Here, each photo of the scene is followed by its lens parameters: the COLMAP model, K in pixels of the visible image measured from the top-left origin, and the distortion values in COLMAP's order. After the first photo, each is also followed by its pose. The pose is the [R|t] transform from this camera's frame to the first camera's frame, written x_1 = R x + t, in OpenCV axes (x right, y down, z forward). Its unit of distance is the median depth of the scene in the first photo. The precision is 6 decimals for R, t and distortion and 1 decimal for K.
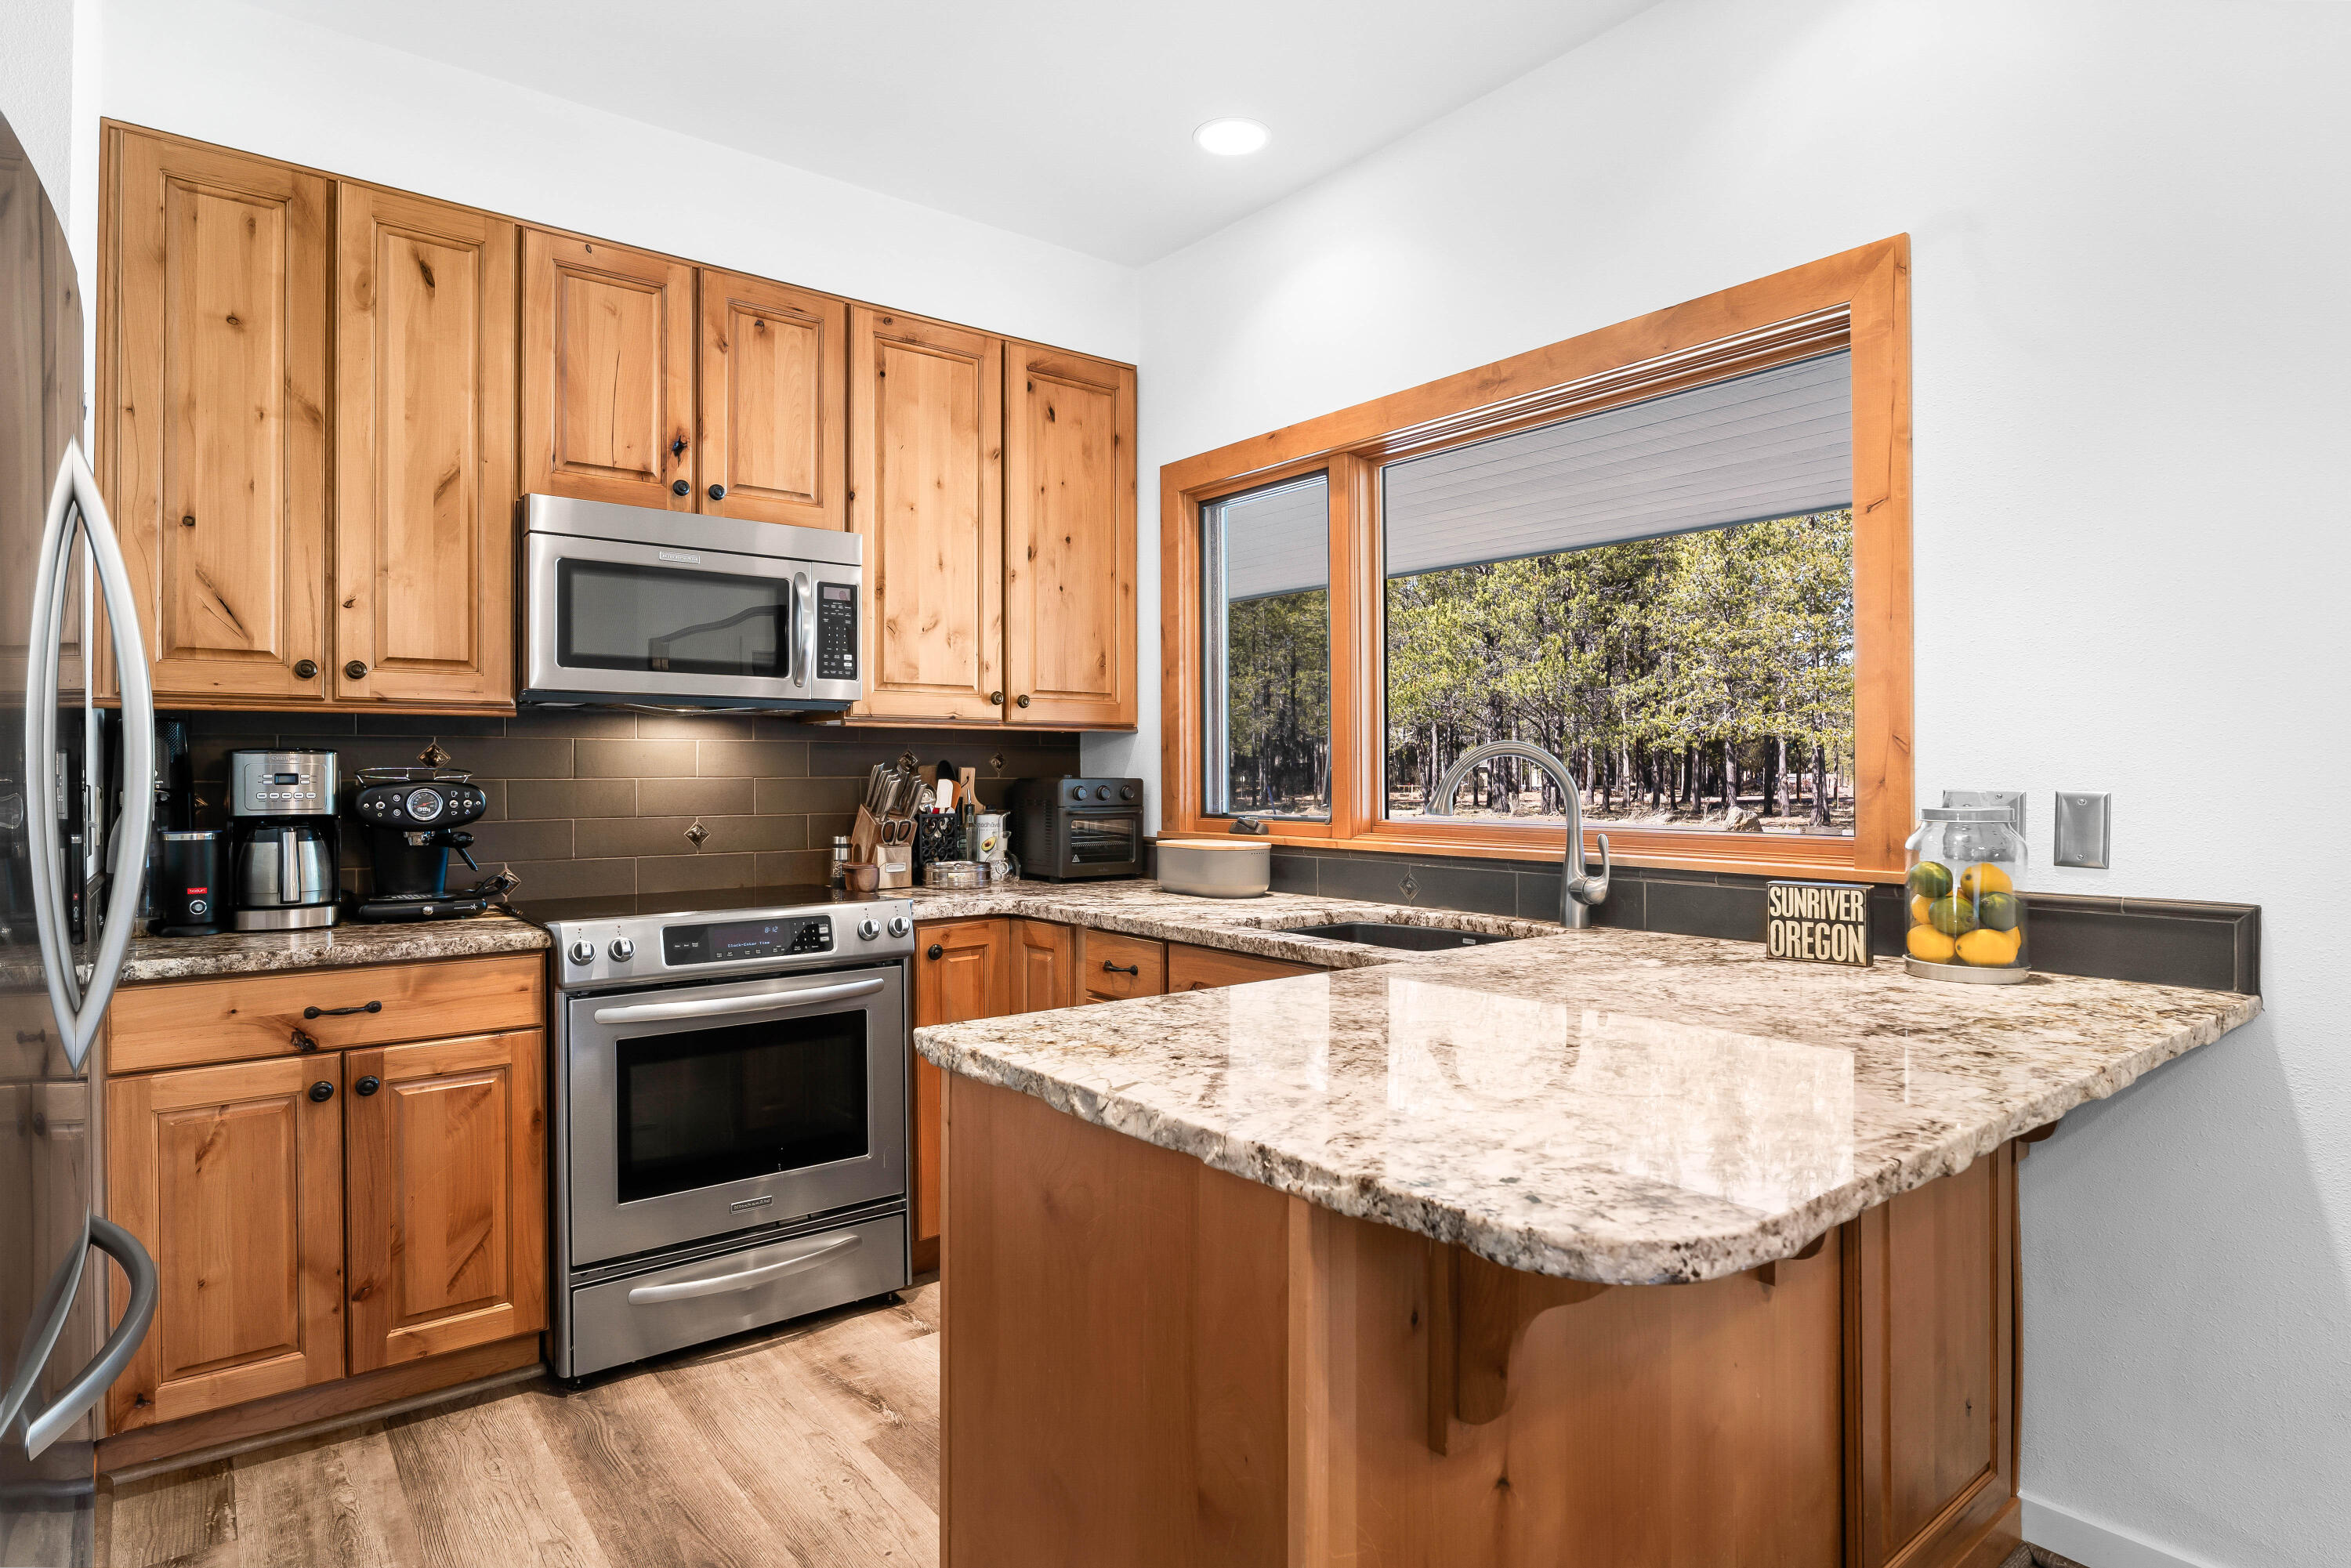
lens RADIAL K [[1263.3, 0, 1174.4], [0, 1263.3, 771.0], [0, 0, 1]] dist [-0.002205, -0.000206]
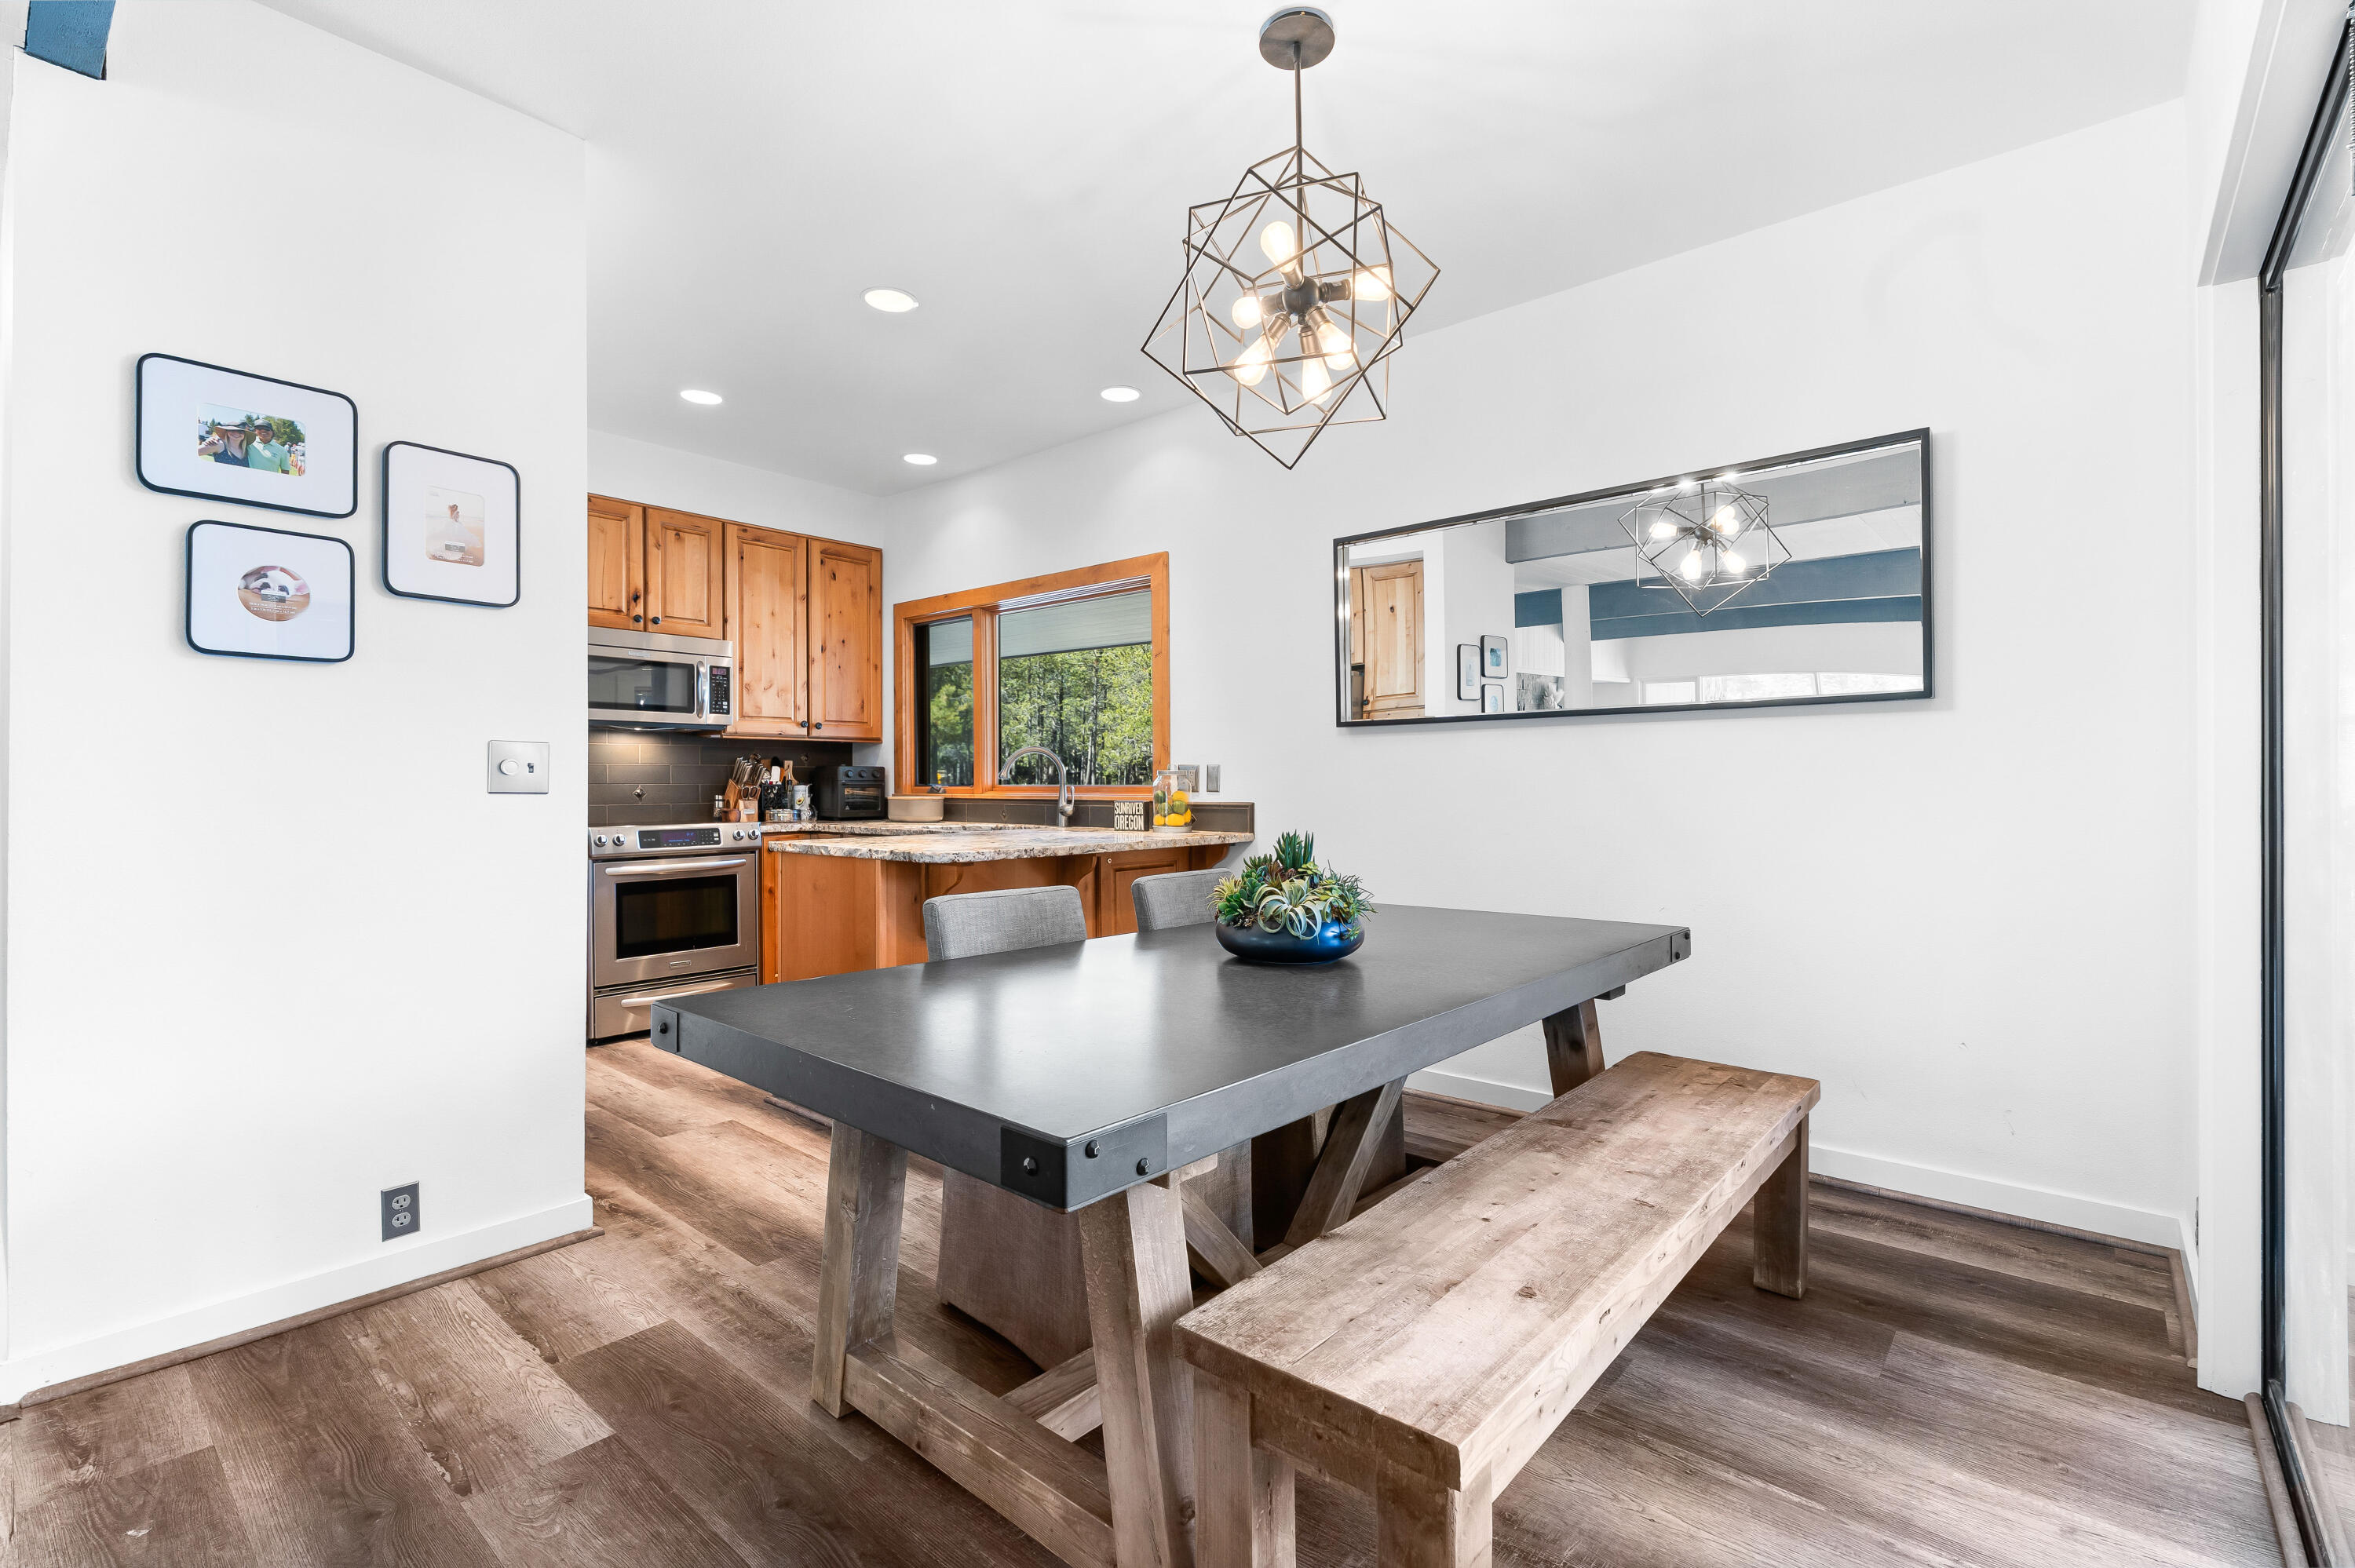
lens RADIAL K [[1055.2, 0, 1170.1], [0, 1055.2, 784.5], [0, 0, 1]] dist [0.014069, 0.000082]
pose [[0.983173, 0.000210, 0.182675, 0.119570], [-0.000941, 0.999992, 0.003914, 0.028979], [-0.182672, -0.004020, 0.983166, -0.724943]]
